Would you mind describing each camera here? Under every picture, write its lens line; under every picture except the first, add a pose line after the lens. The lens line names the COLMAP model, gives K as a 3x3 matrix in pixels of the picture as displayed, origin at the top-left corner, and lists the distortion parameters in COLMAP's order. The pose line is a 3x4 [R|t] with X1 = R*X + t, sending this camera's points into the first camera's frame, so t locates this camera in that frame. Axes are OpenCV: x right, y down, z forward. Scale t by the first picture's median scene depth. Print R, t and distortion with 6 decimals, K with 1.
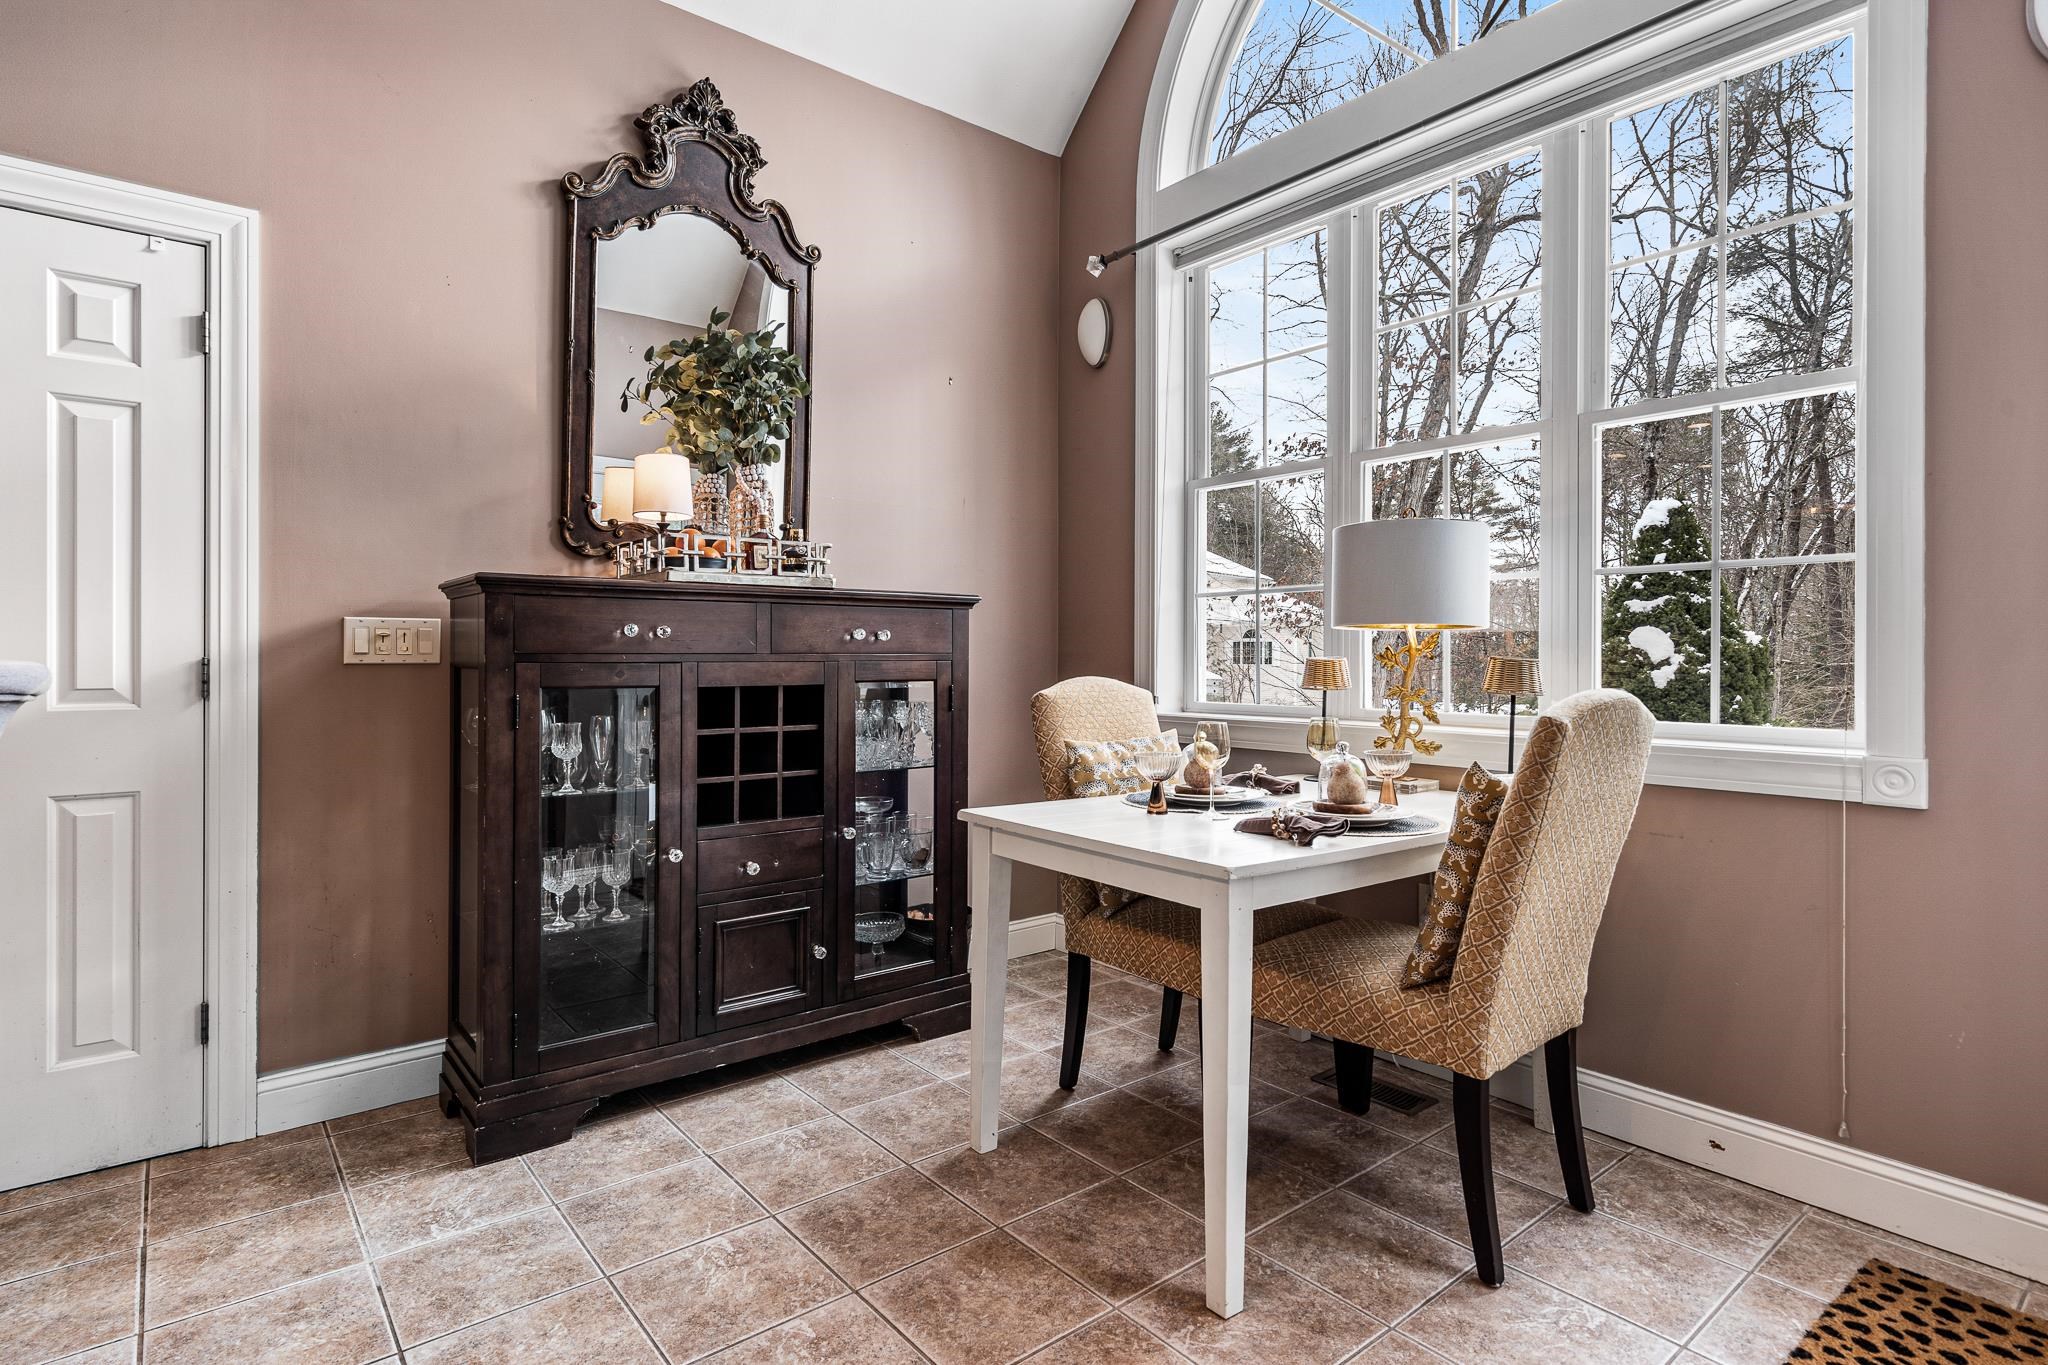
lens RADIAL K [[1037.0, 0, 1028.9], [0, 1037.0, 662.7], [0, 0, 1]] dist [0.000833, -0.000091]
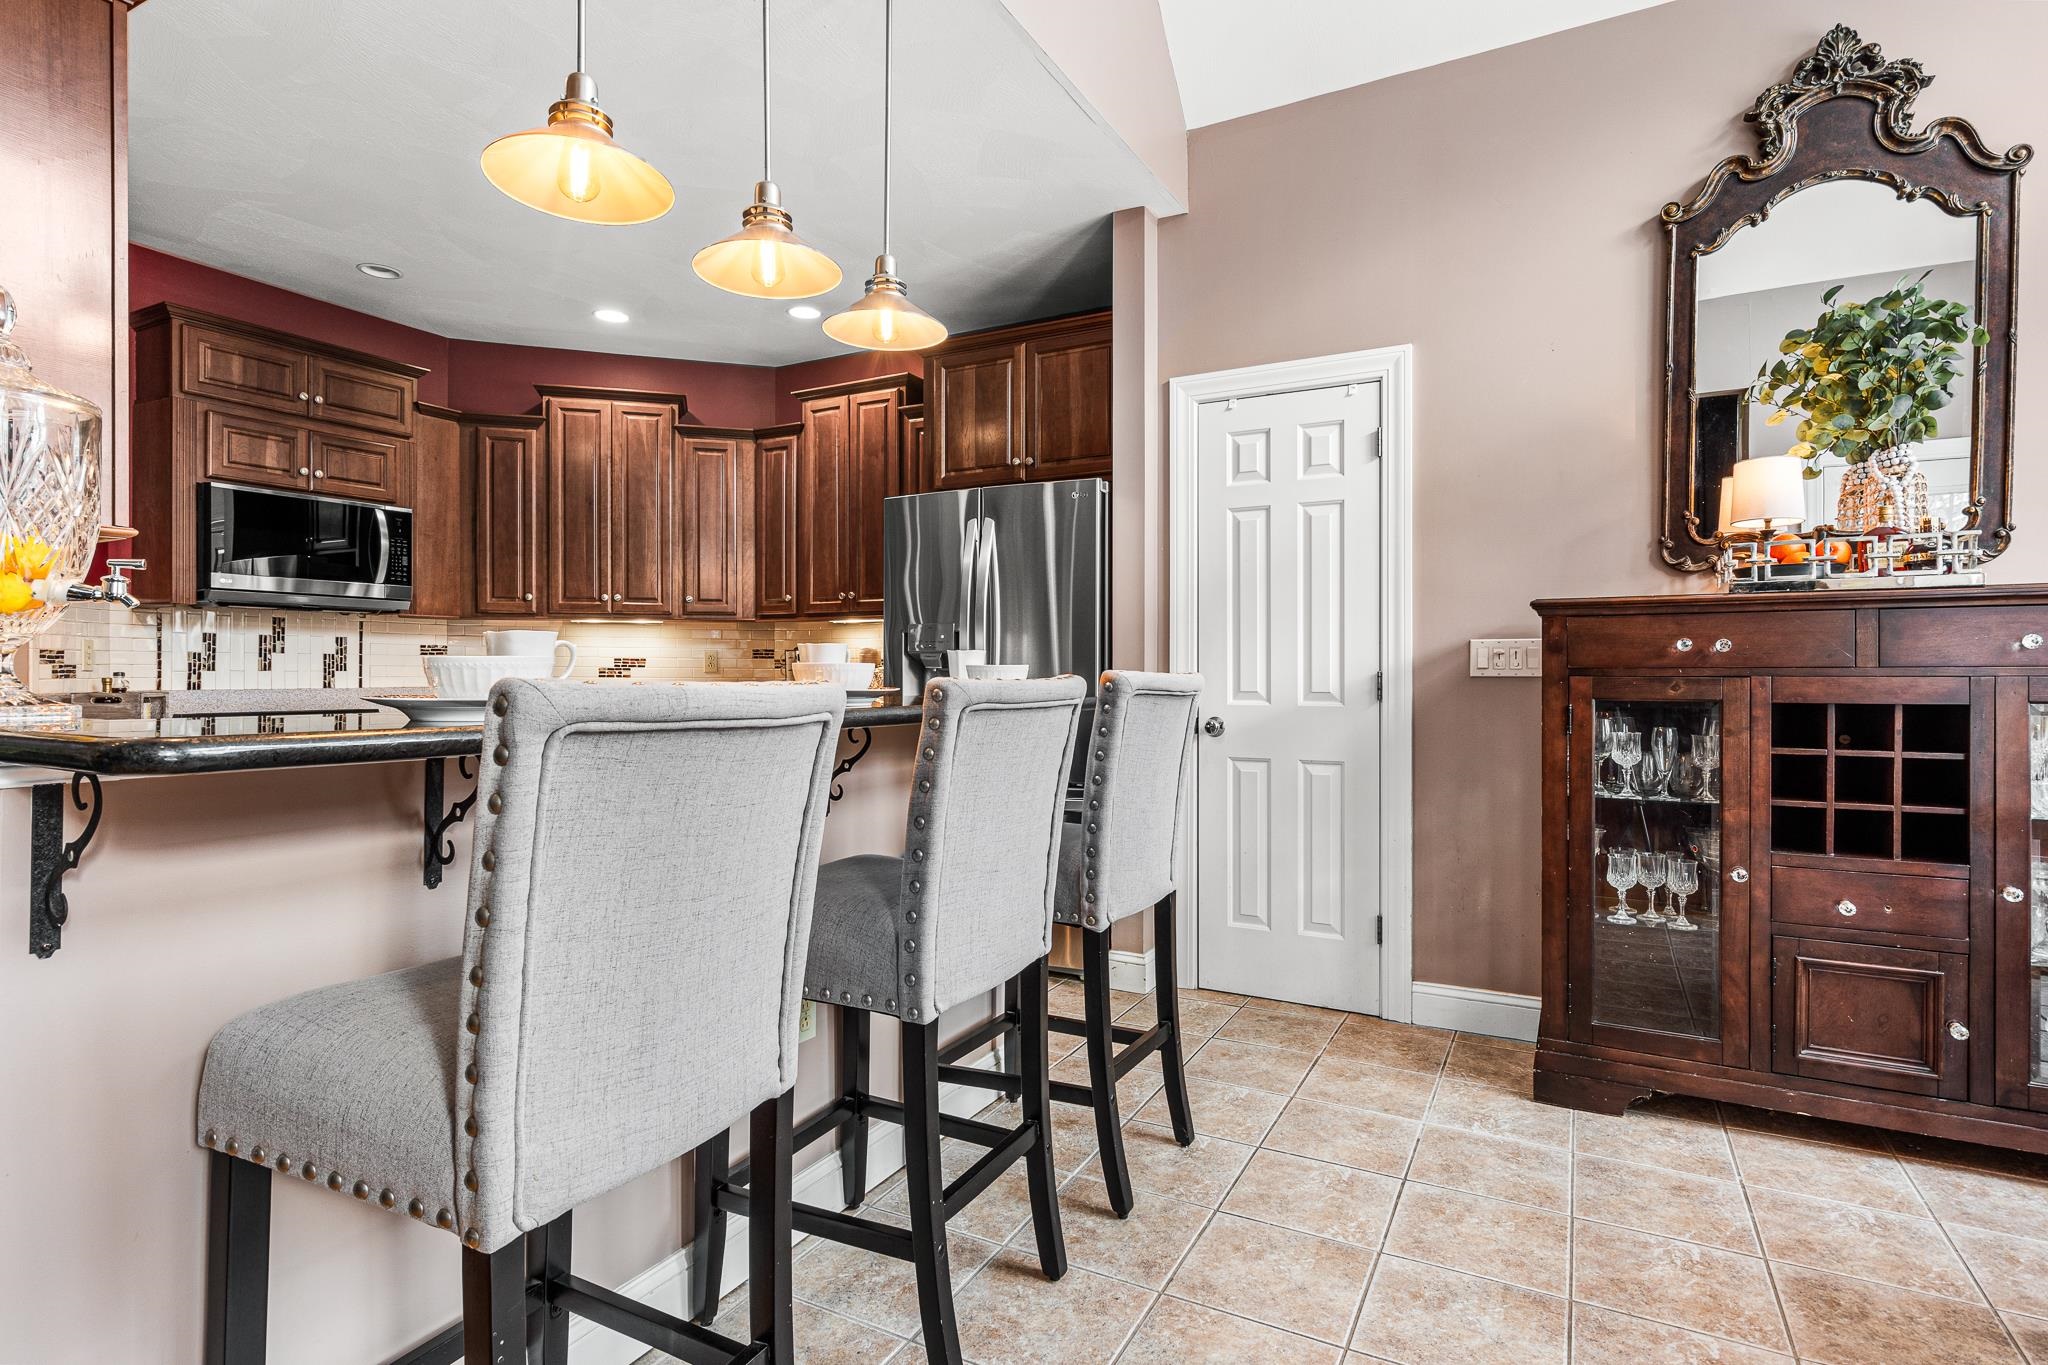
lens RADIAL K [[1021.5, 0, 1024.0], [0, 1021.5, 682.5], [0, 0, 1]] dist [0.006829, -0.000309]
pose [[0.393207, 0.010350, -0.919392, 0.272421], [-0.003246, 0.999946, 0.009869, -0.002083], [0.919444, -0.000896, 0.393219, 0.004088]]
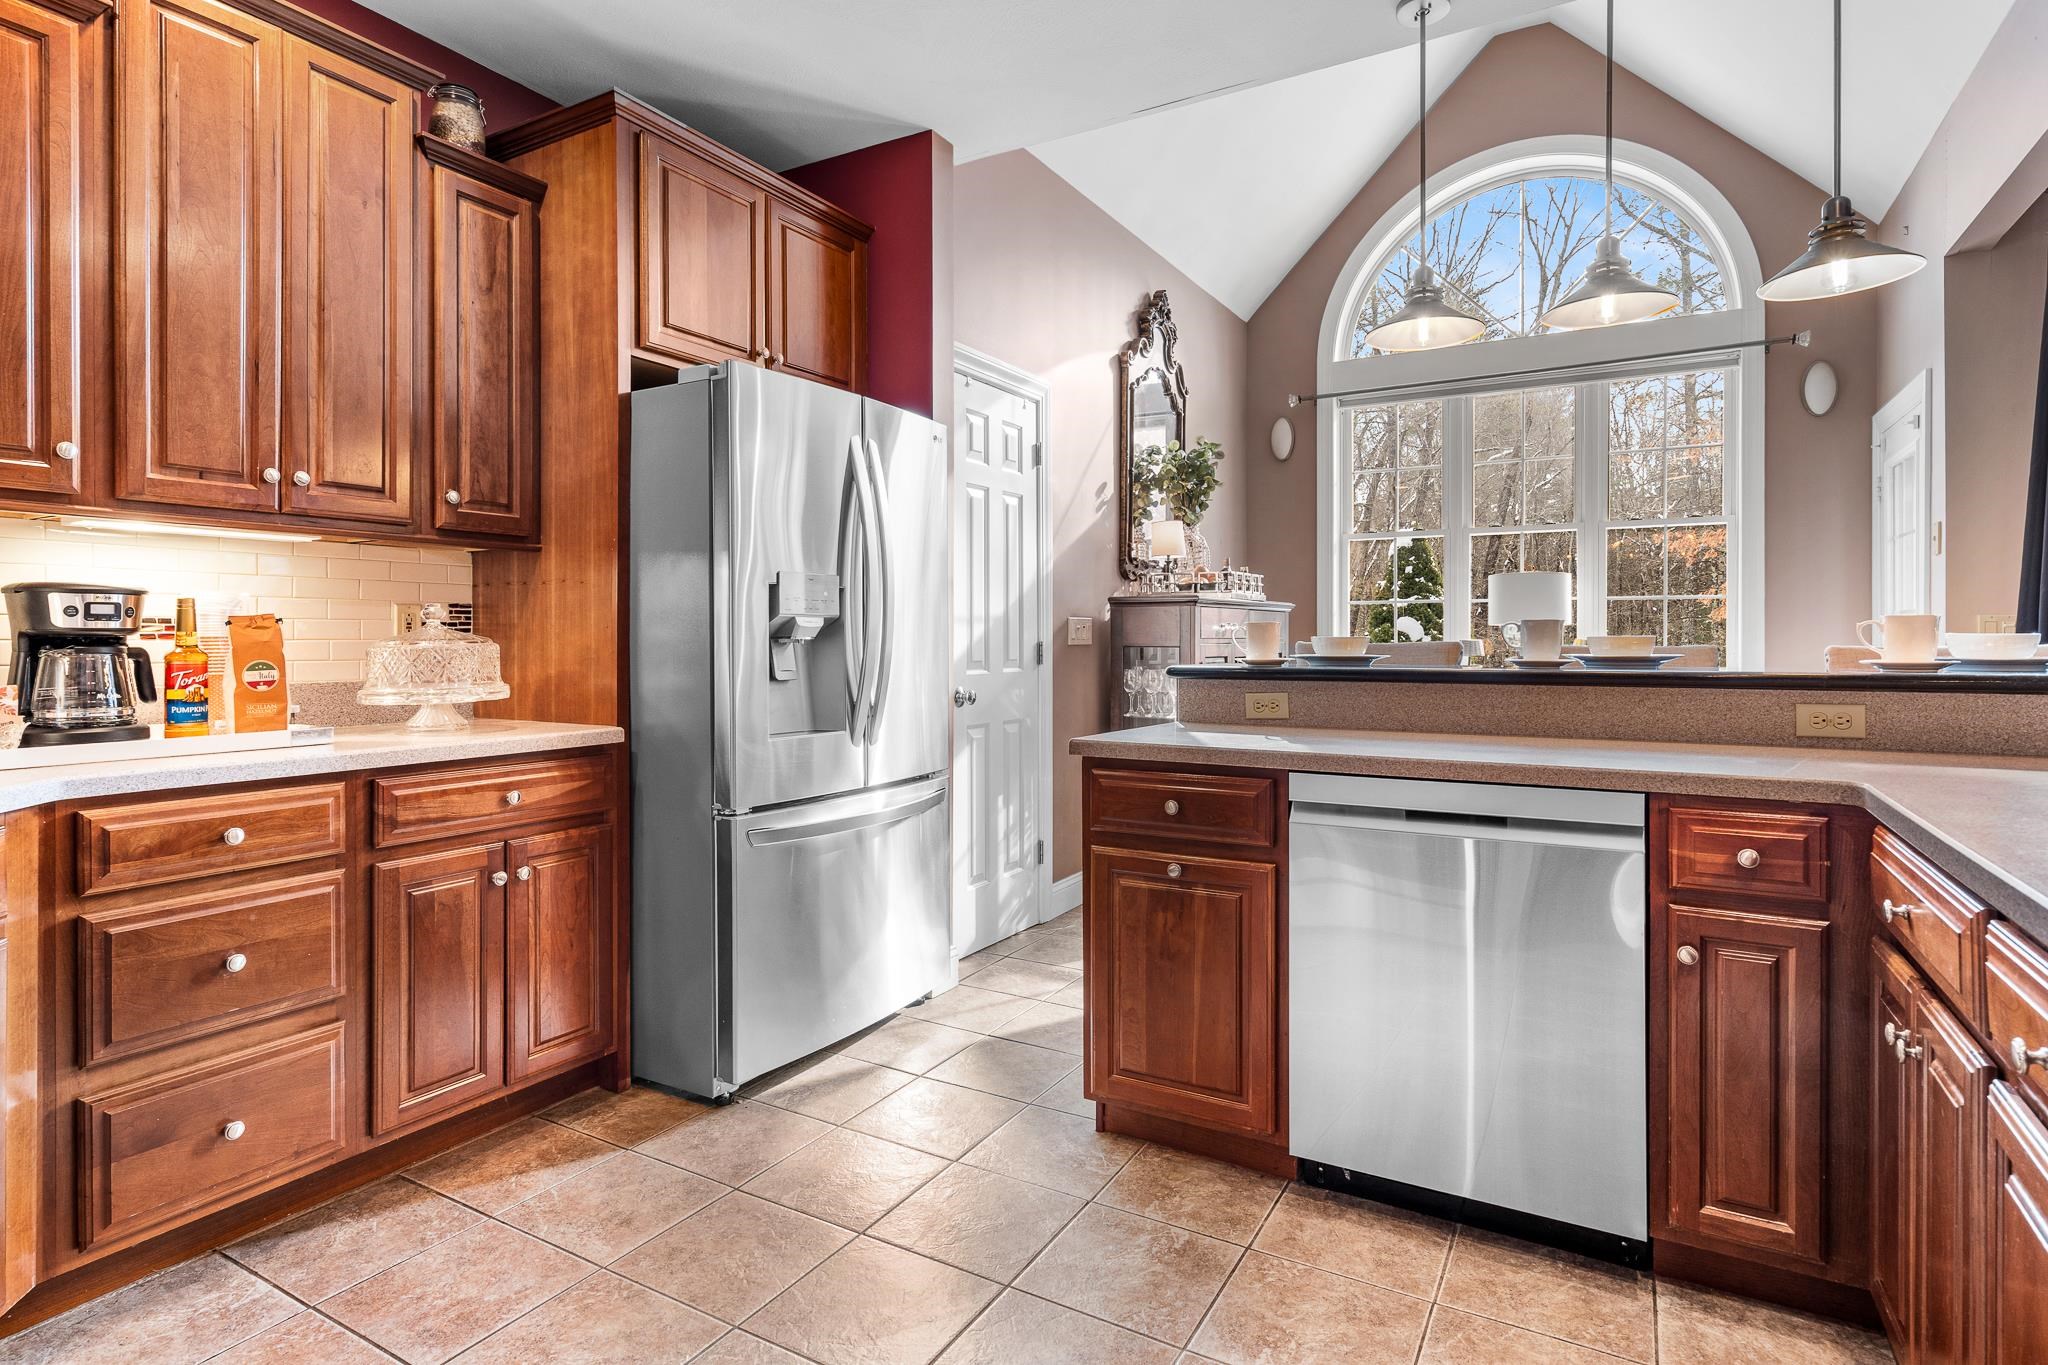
lens RADIAL K [[1068.2, 0, 1012.1], [0, 1068.2, 628.6], [0, 0, 1]] dist [0.002825, 0.001163]
pose [[0.936200, 0.002228, 0.351460, -1.322690], [0.002914, 0.999896, -0.014101, 0.000414], [-0.351455, 0.014225, 0.936097, -0.592533]]
